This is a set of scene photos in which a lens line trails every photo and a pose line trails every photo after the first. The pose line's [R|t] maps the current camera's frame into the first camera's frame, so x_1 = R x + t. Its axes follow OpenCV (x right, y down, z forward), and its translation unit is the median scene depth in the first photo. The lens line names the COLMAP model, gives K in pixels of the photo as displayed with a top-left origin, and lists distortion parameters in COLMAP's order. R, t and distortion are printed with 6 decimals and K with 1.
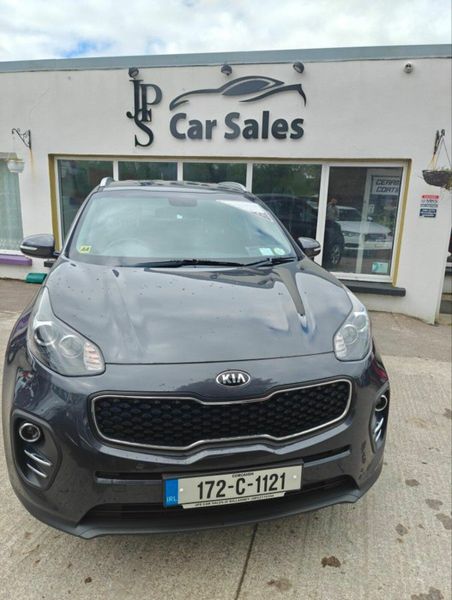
lens RADIAL K [[421.0, 0, 228.8], [0, 421.0, 298.5], [0, 0, 1]] dist [0.050923, -0.059220]
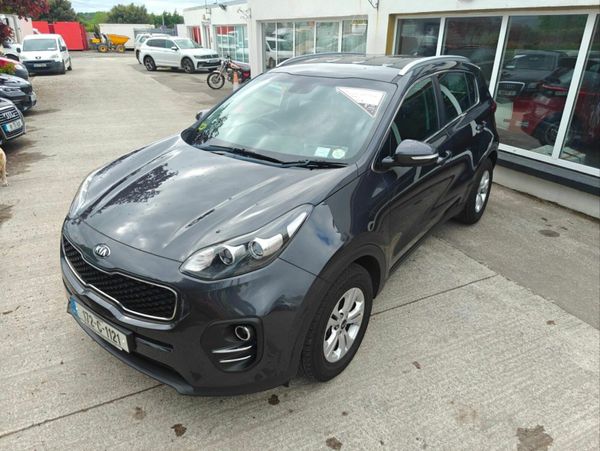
lens RADIAL K [[417.9, 0, 302.0], [0, 417.9, 225.7], [0, 0, 1]] dist [0.044069, -0.050182]
pose [[0.649687, 0.290764, -0.702398, 0.352500], [-0.158282, 0.955452, 0.249115, -0.083186], [0.743541, -0.050670, 0.666768, 0.159174]]
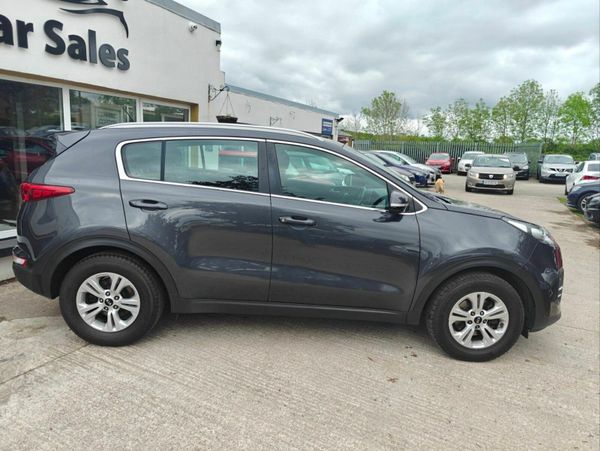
lens RADIAL K [[417.9, 0, 302.0], [0, 417.9, 225.7], [0, 0, 1]] dist [0.044069, -0.050182]
pose [[0.196147, -0.205325, 0.958837, -0.706725], [0.184200, 0.968139, 0.169636, -0.133159], [-0.963118, 0.143344, 0.227718, 0.465451]]
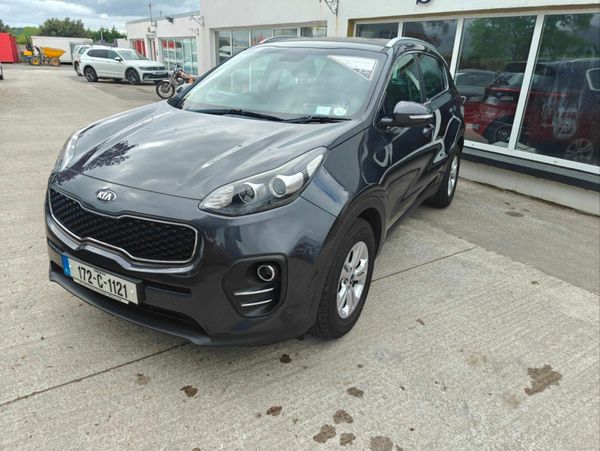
lens RADIAL K [[421.0, 0, 300.0], [0, 421.0, 225.5], [0, 0, 1]] dist [0.050923, -0.059220]
pose [[0.738403, 0.241806, -0.629517, 0.326167], [-0.165434, 0.969930, 0.178514, -0.010605], [0.653753, -0.027672, 0.756202, 0.117945]]
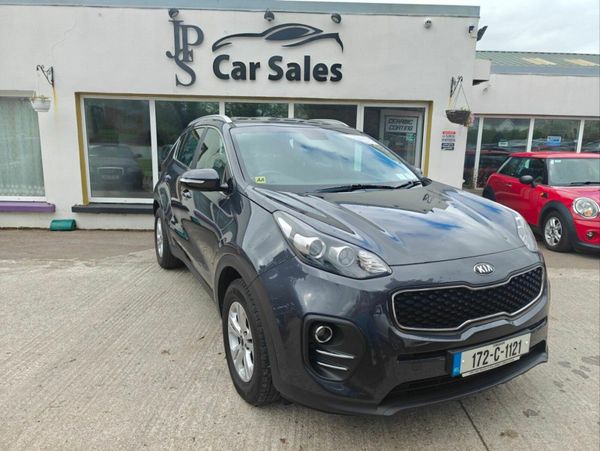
lens RADIAL K [[417.9, 0, 302.0], [0, 417.9, 225.7], [0, 0, 1]] dist [0.044069, -0.050182]
pose [[0.967073, -0.065006, 0.246056, -0.217355], [0.072327, 0.997163, -0.020826, 0.013089], [-0.244004, 0.037937, 0.969032, -0.022074]]
